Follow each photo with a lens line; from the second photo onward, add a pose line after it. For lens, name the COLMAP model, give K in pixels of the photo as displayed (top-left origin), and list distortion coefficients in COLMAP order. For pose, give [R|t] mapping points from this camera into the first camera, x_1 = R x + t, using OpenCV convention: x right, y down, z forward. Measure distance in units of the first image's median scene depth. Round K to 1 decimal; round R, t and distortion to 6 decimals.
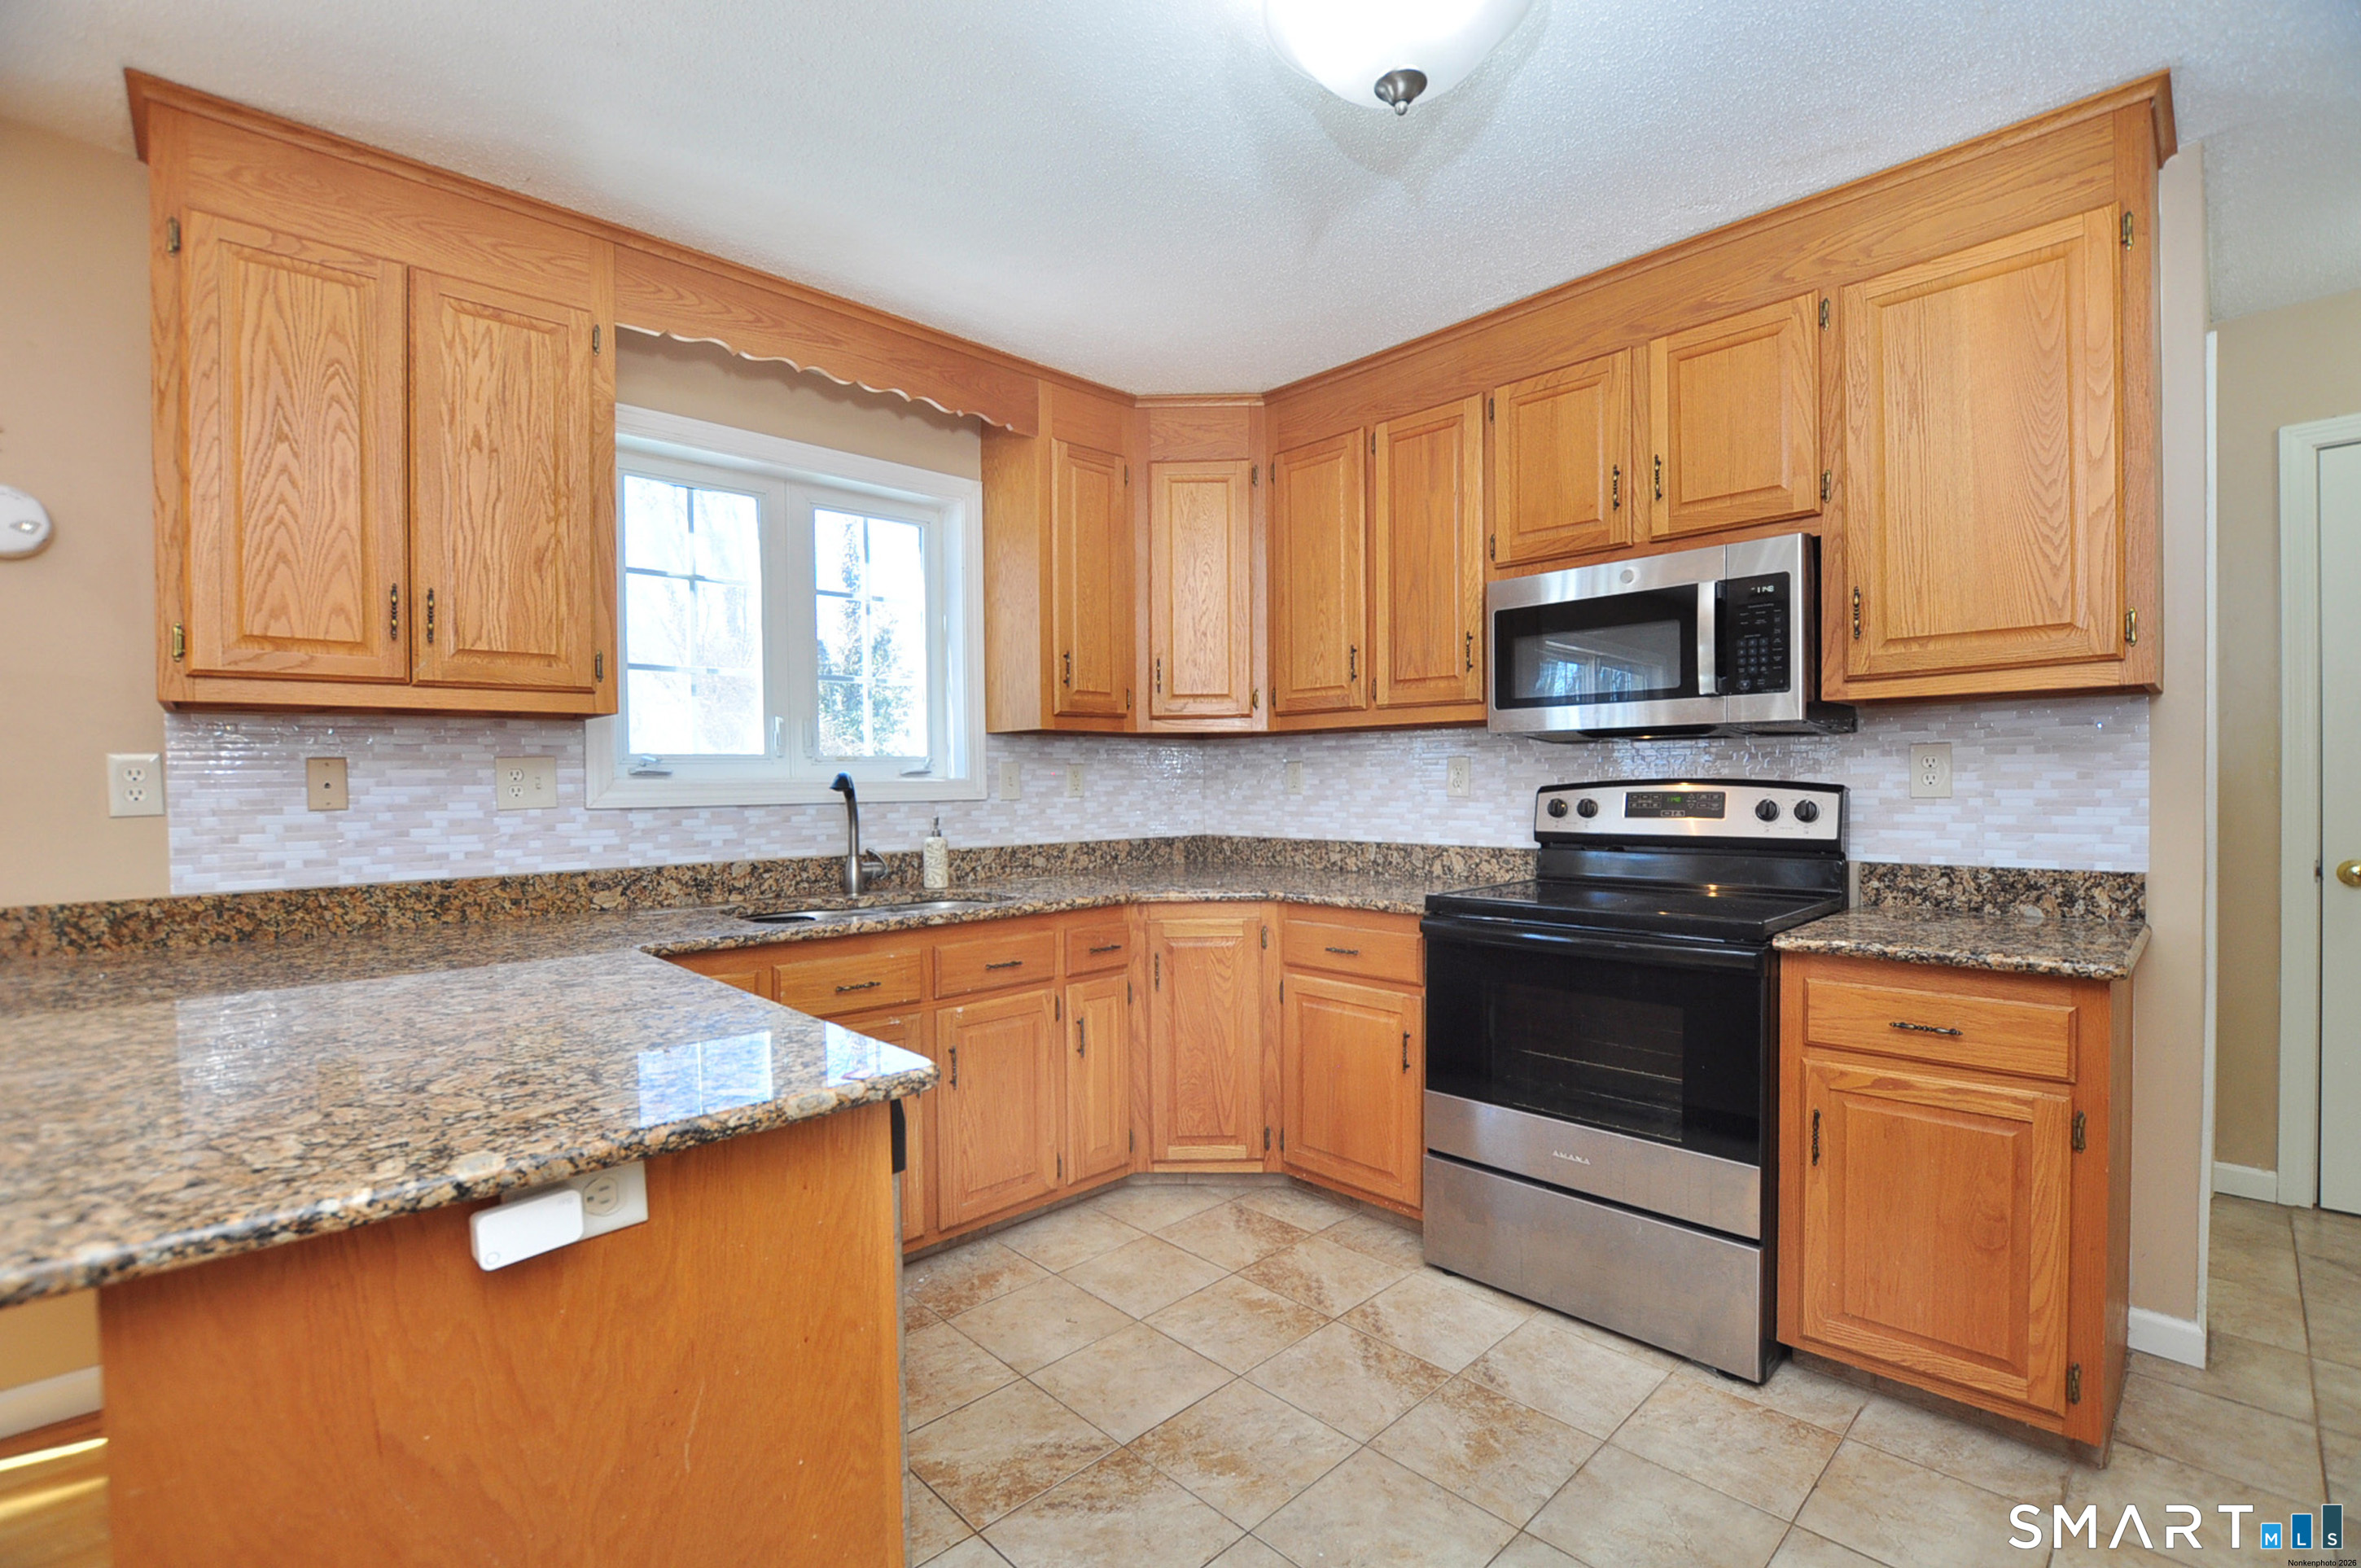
lens RADIAL K [[1036.7, 0, 1192.0], [0, 1036.7, 796.7], [0, 0, 1]] dist [-0.030739, 0.002905]
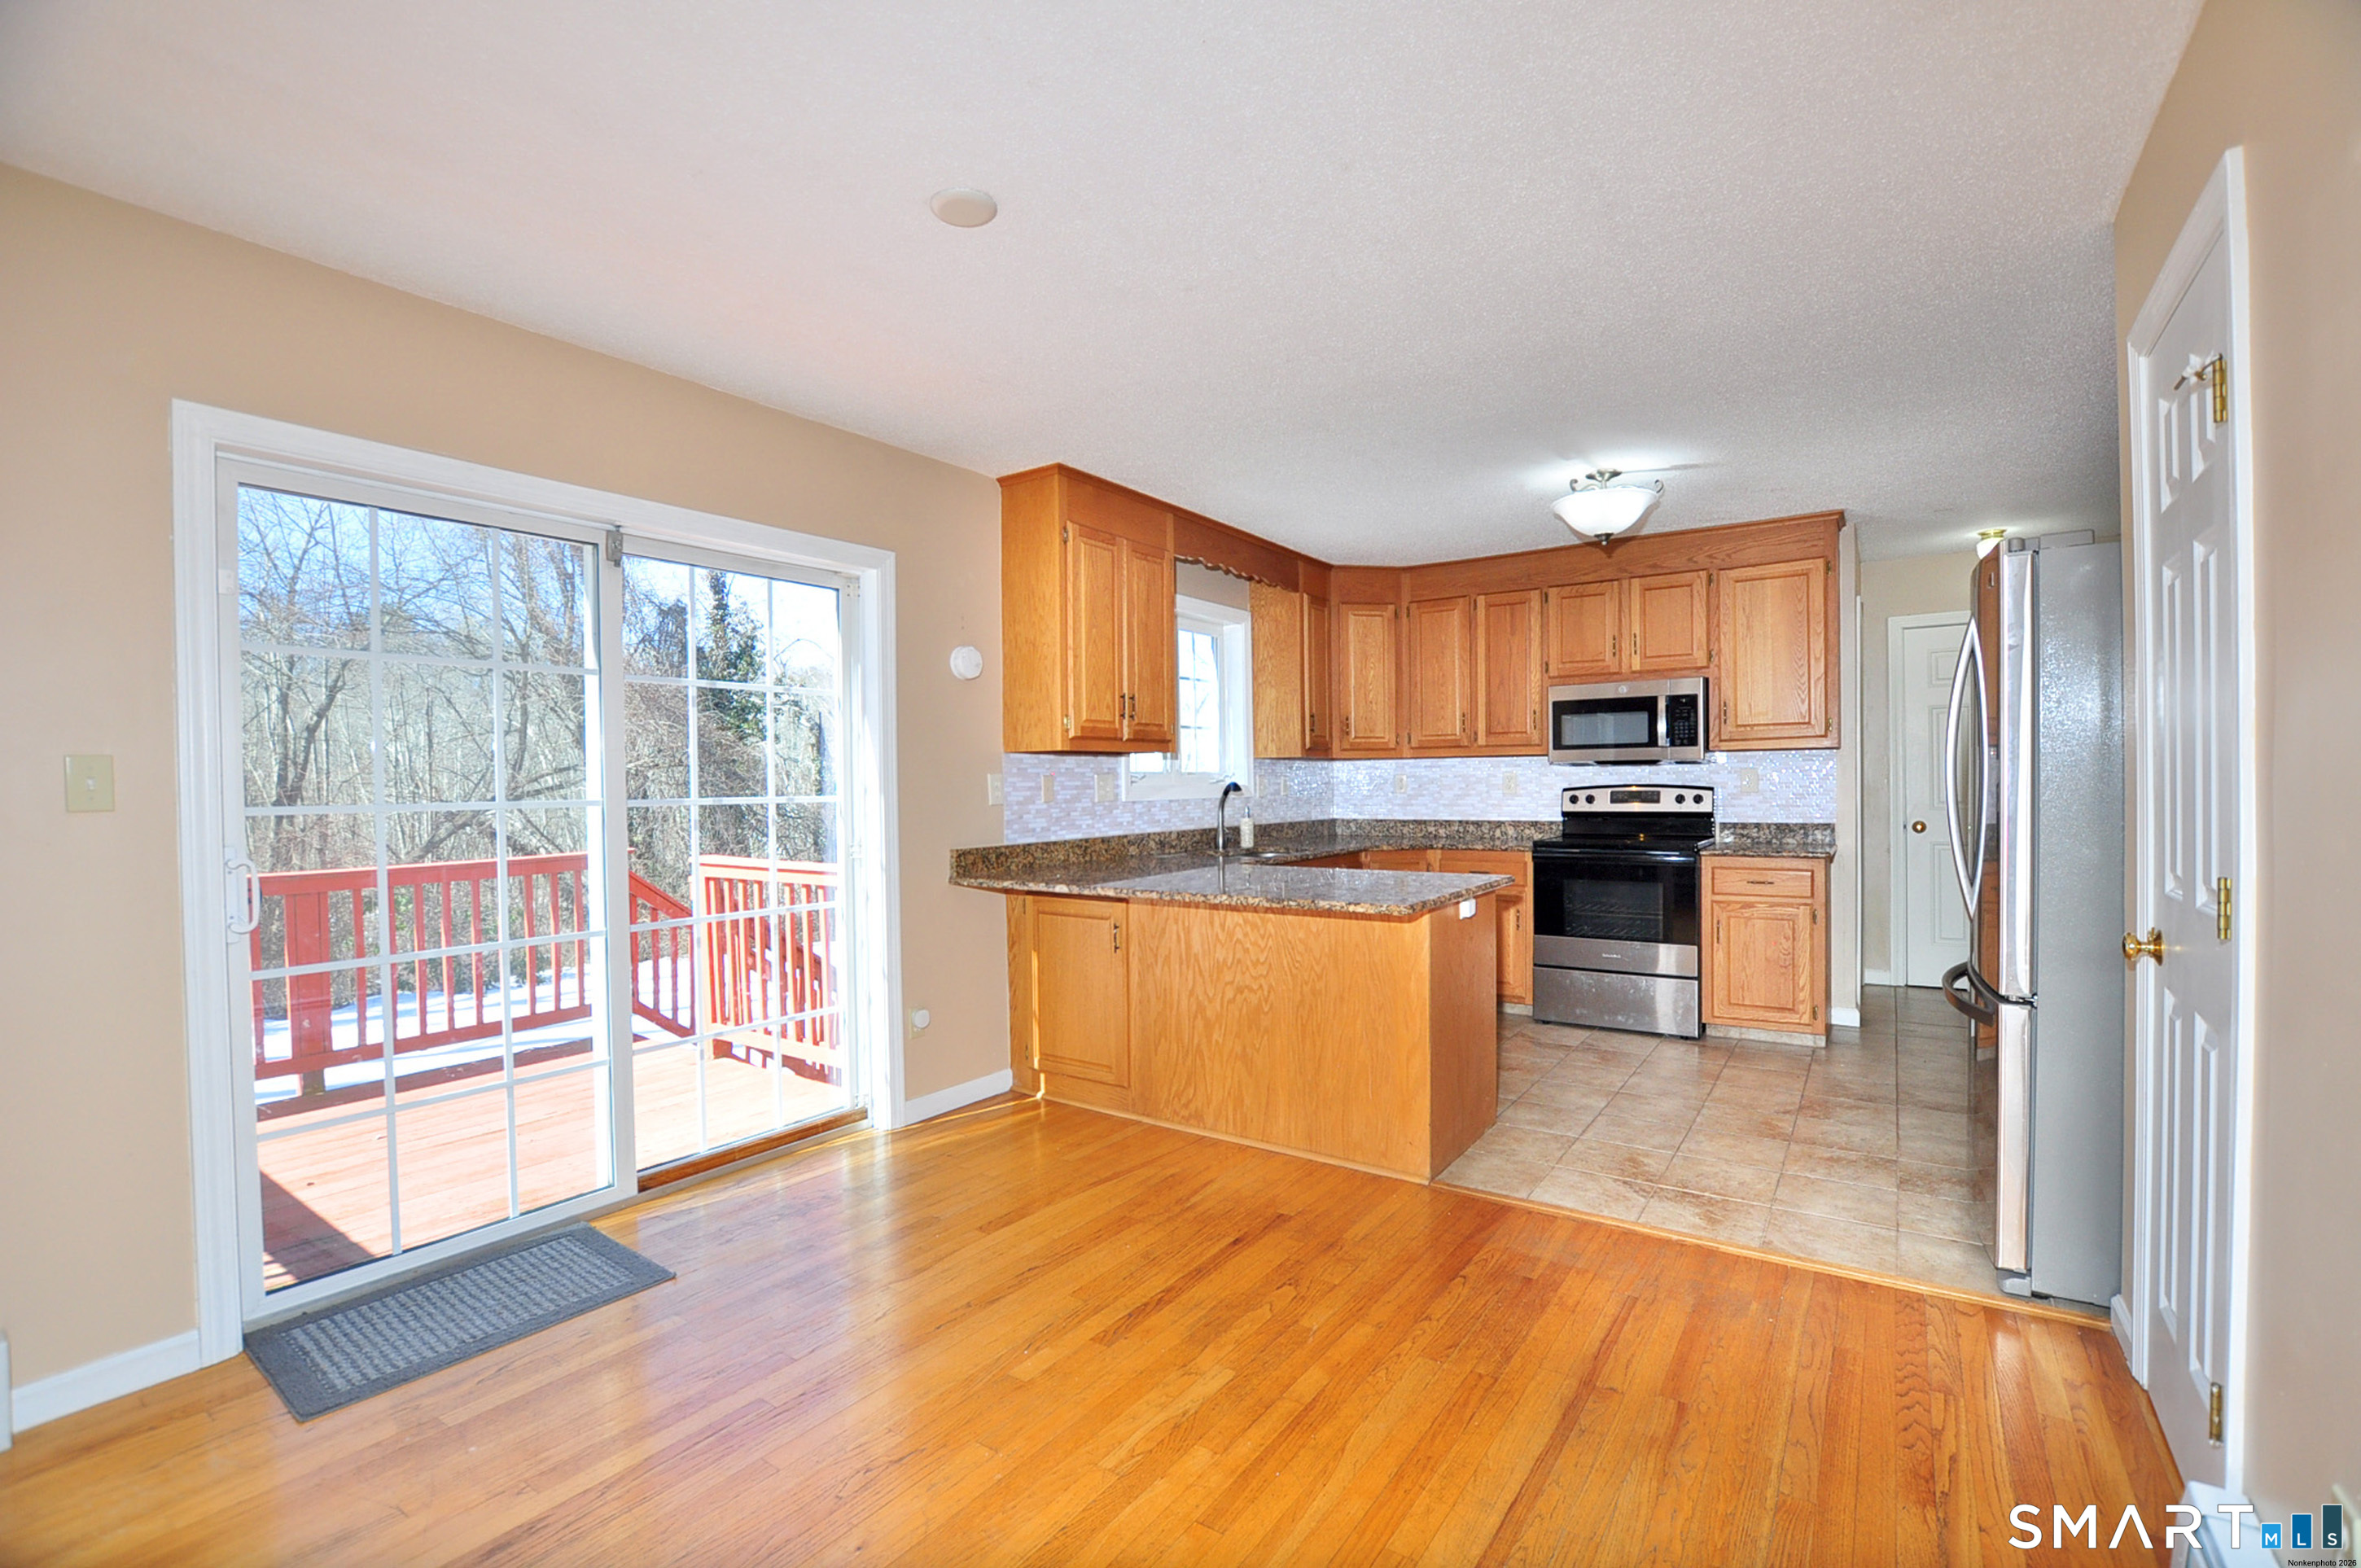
lens RADIAL K [[1036.7, 0, 1192.0], [0, 1036.7, 796.7], [0, 0, 1]] dist [-0.030739, 0.002905]
pose [[0.979532, -0.005122, 0.201226, -0.949910], [0.005785, 0.999980, -0.002707, 0.009339], [-0.201208, 0.003816, 0.979541, -0.983355]]
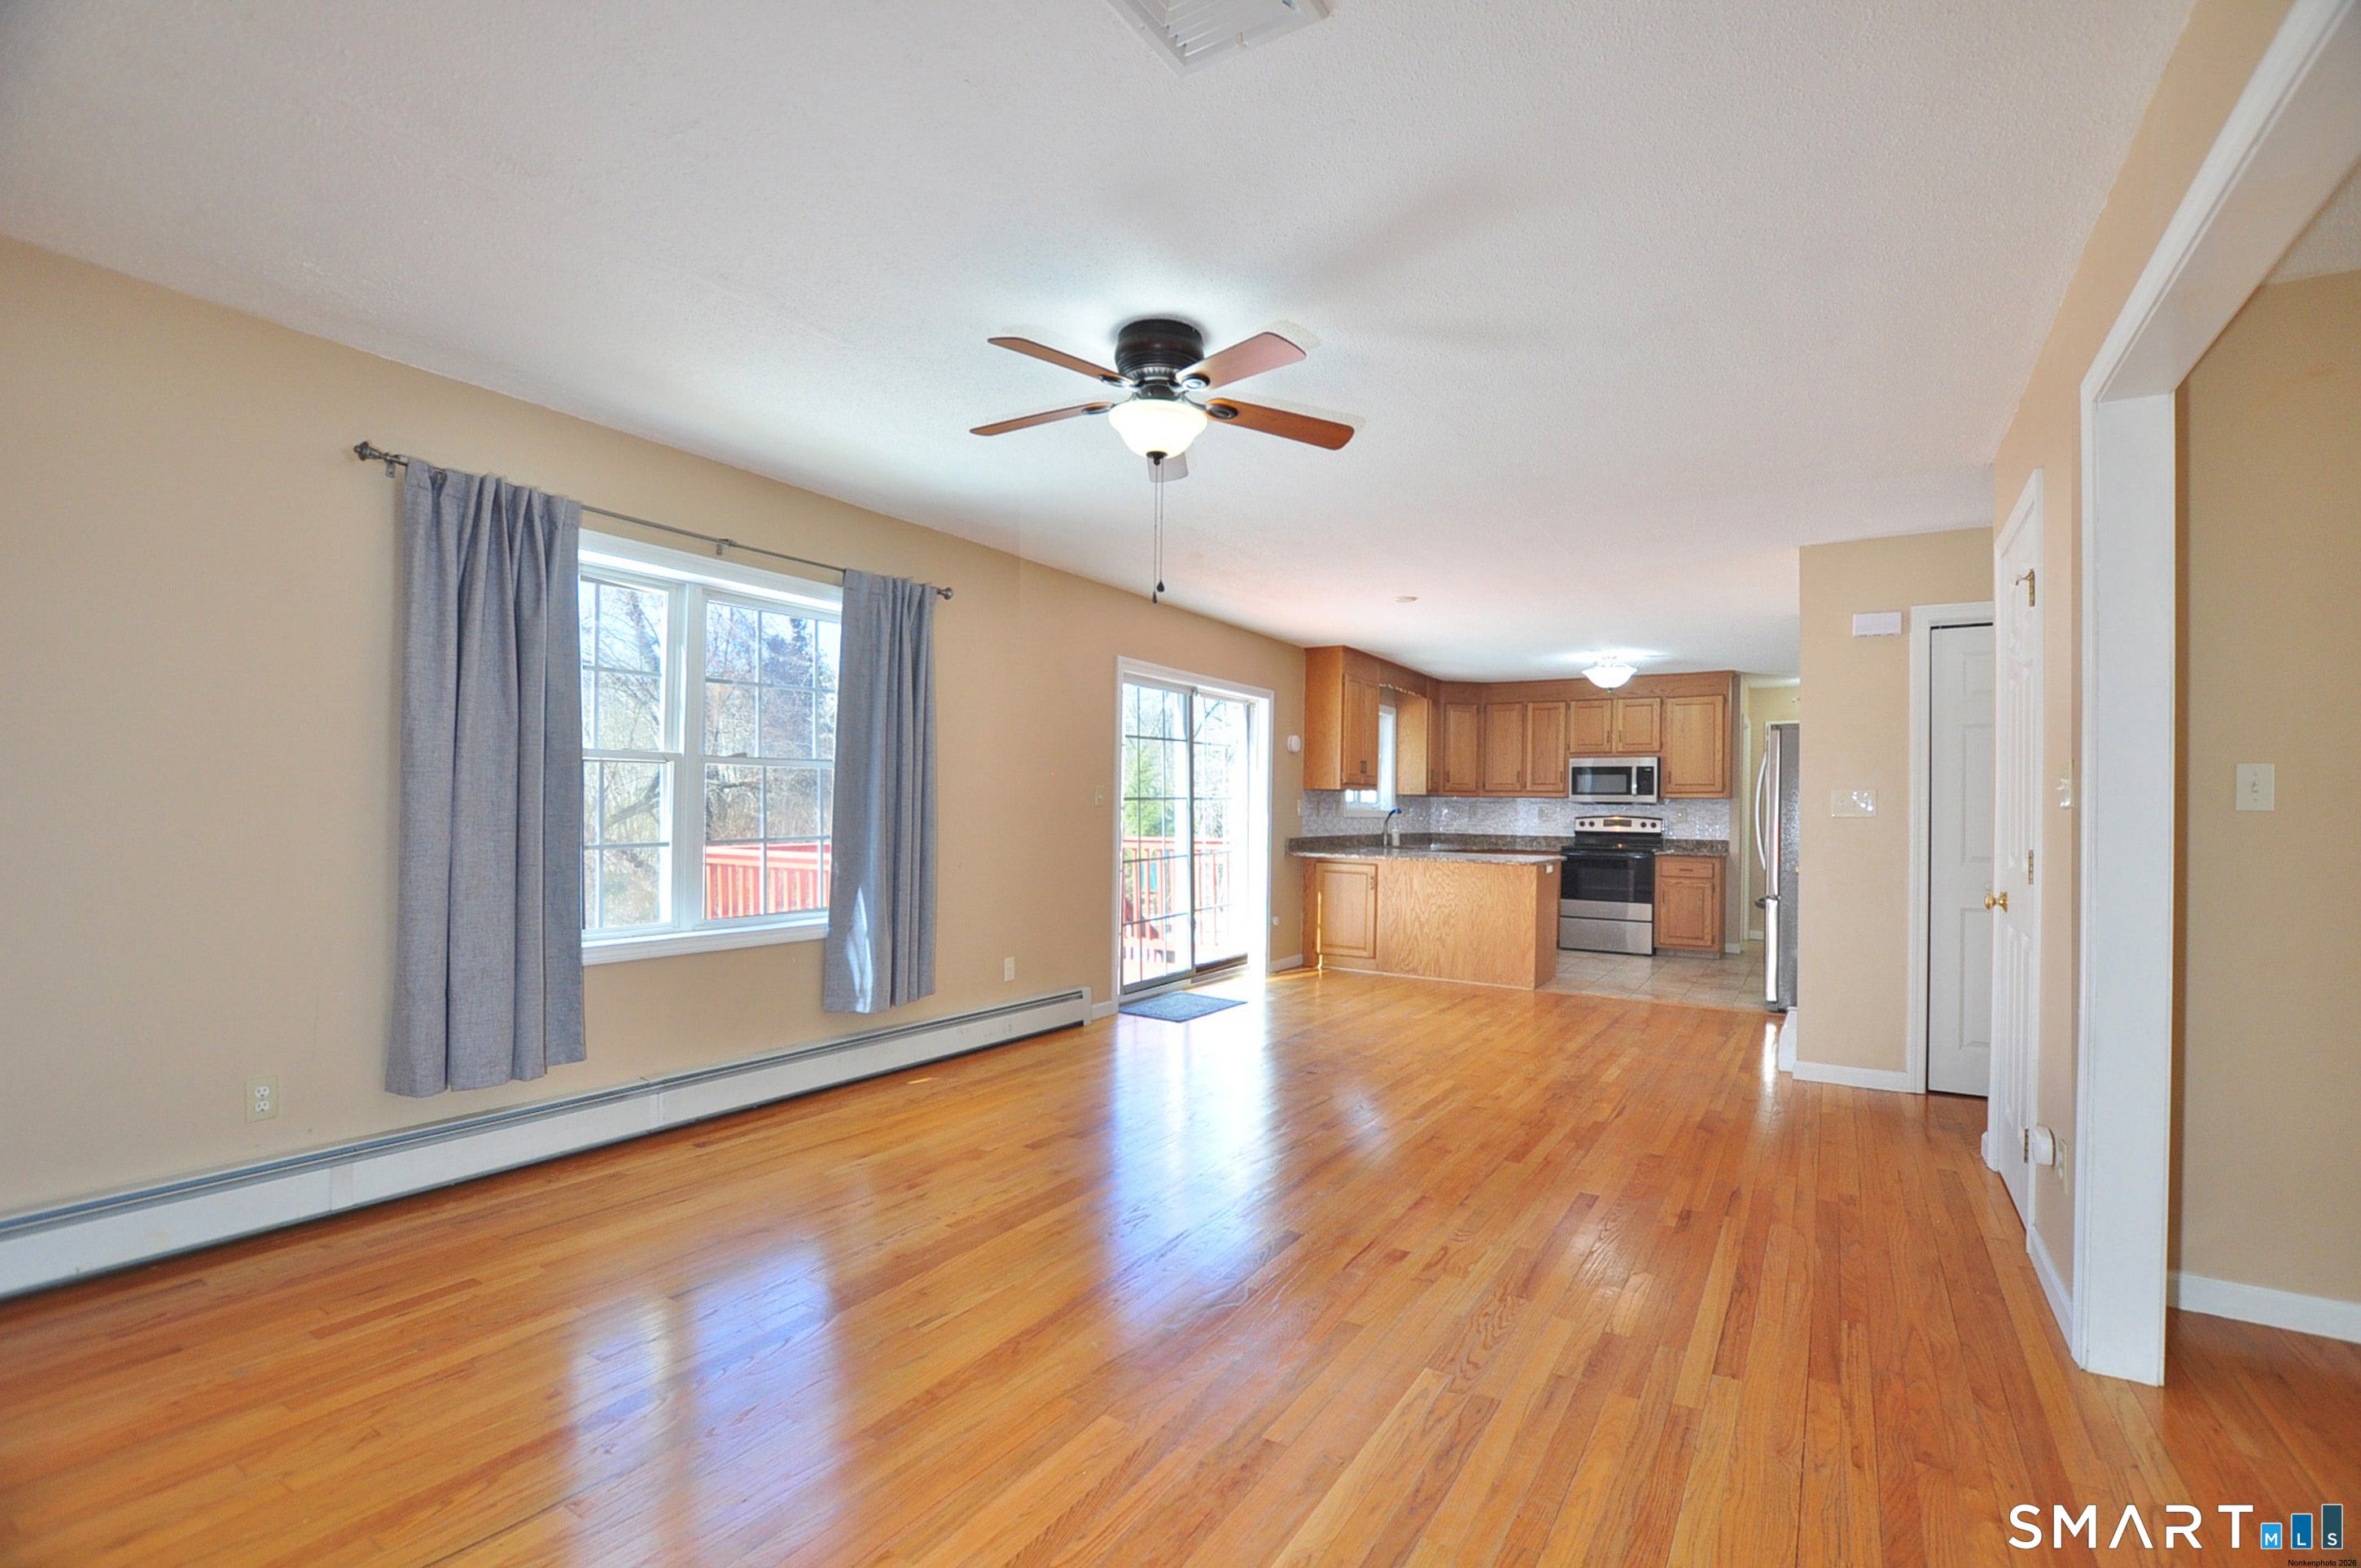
lens RADIAL K [[1036.7, 0, 1192.0], [0, 1036.7, 796.7], [0, 0, 1]] dist [-0.030739, 0.002905]
pose [[0.970278, 0.028035, 0.240363, -2.133489], [-0.021695, 0.999345, -0.028980, 0.061001], [-0.241017, 0.022904, 0.970250, -2.477299]]
